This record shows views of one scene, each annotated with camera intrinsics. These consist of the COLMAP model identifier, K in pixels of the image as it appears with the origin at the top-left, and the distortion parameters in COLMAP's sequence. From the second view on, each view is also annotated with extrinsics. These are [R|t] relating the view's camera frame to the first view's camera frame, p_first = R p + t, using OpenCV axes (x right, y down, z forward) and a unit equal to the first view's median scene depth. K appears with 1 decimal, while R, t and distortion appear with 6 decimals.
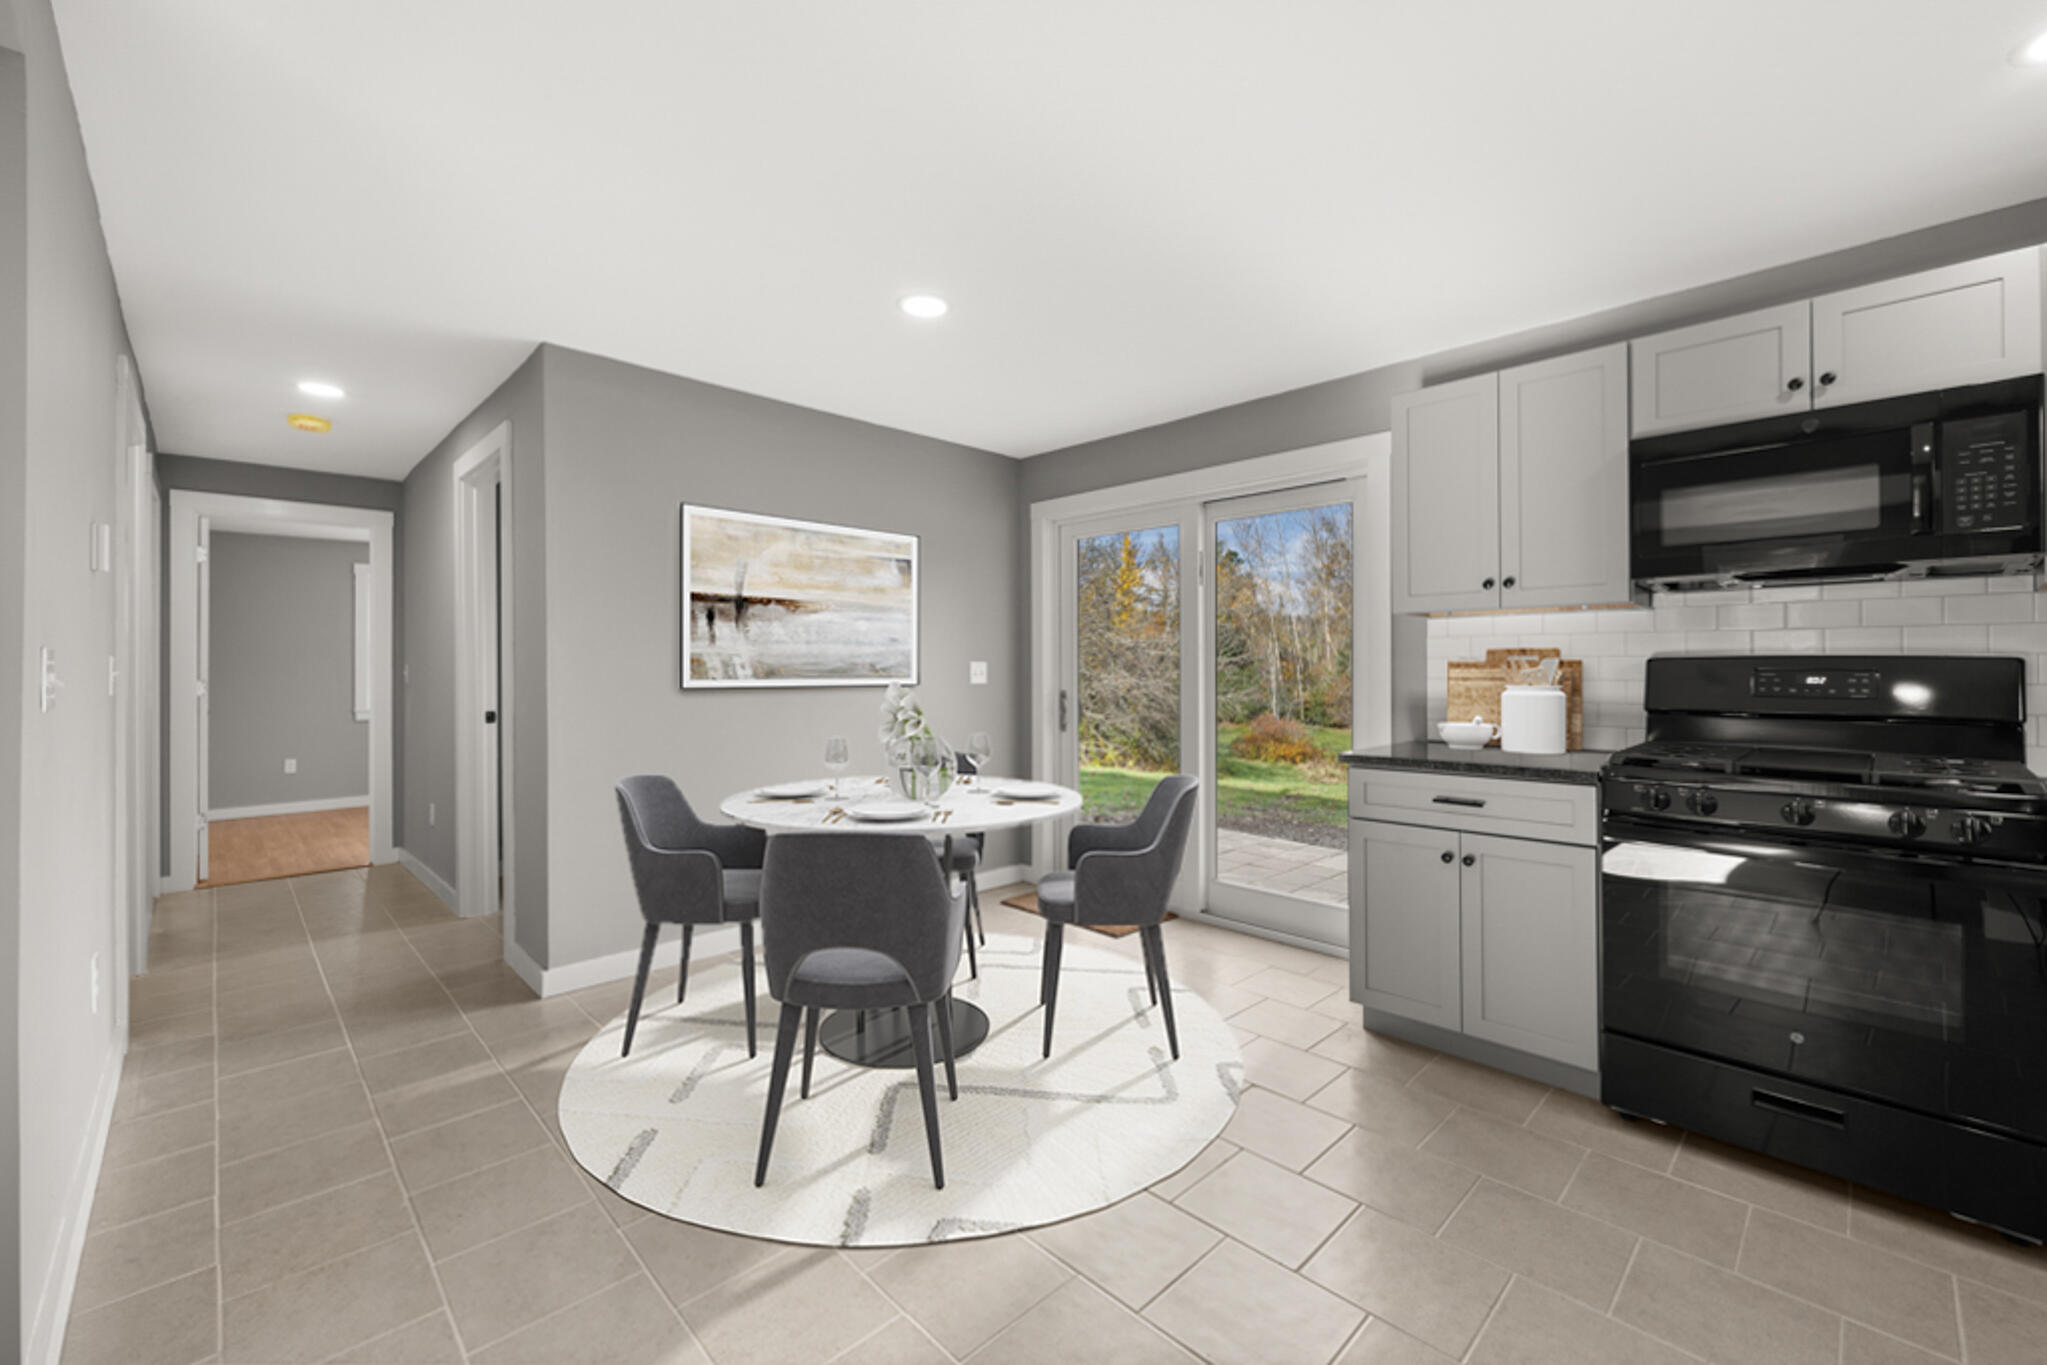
lens RADIAL K [[839.6, 0, 1024.3], [0, 839.6, 661.6], [0, 0, 1]] dist [0.000313, 0.000069]
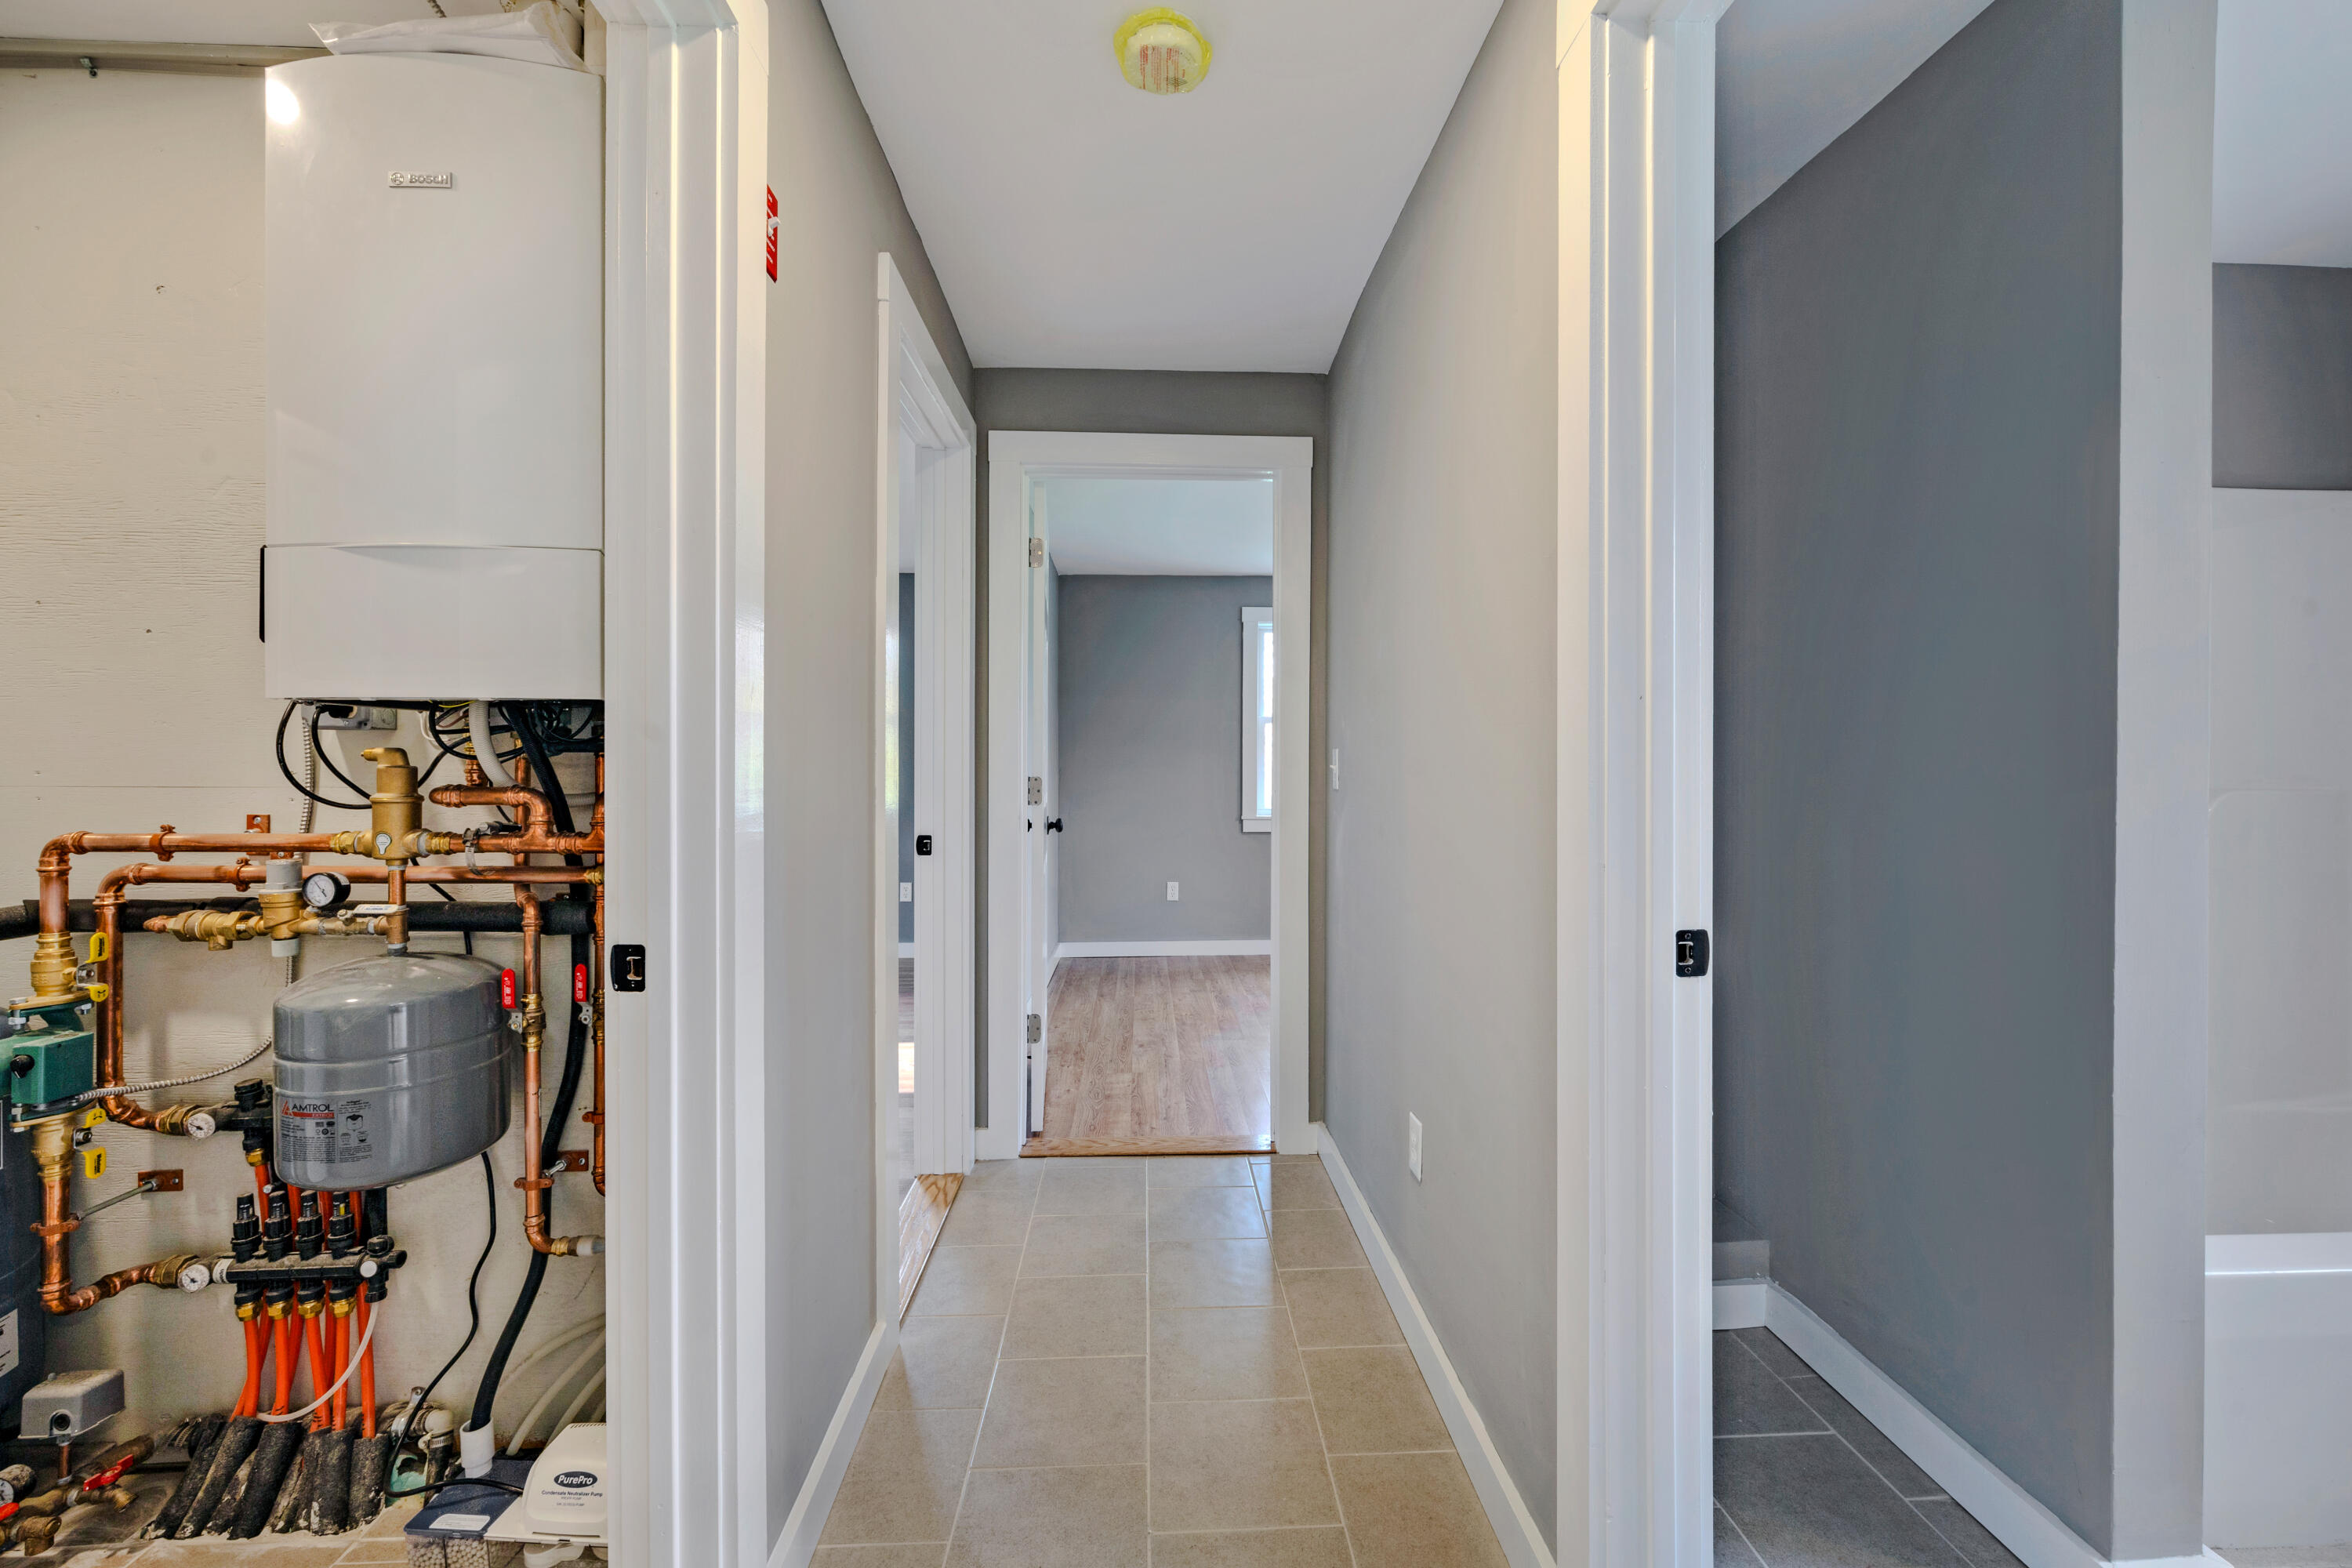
lens RADIAL K [[967.4, 0, 1174.6], [0, 967.4, 761.7], [0, 0, 1]] dist [0.000898, 0.000077]
pose [[0.740151, 0.009739, -0.672370, -0.433926], [-0.003369, 0.999936, 0.010775, 0.005087], [0.672432, -0.005710, 0.740137, 0.532555]]
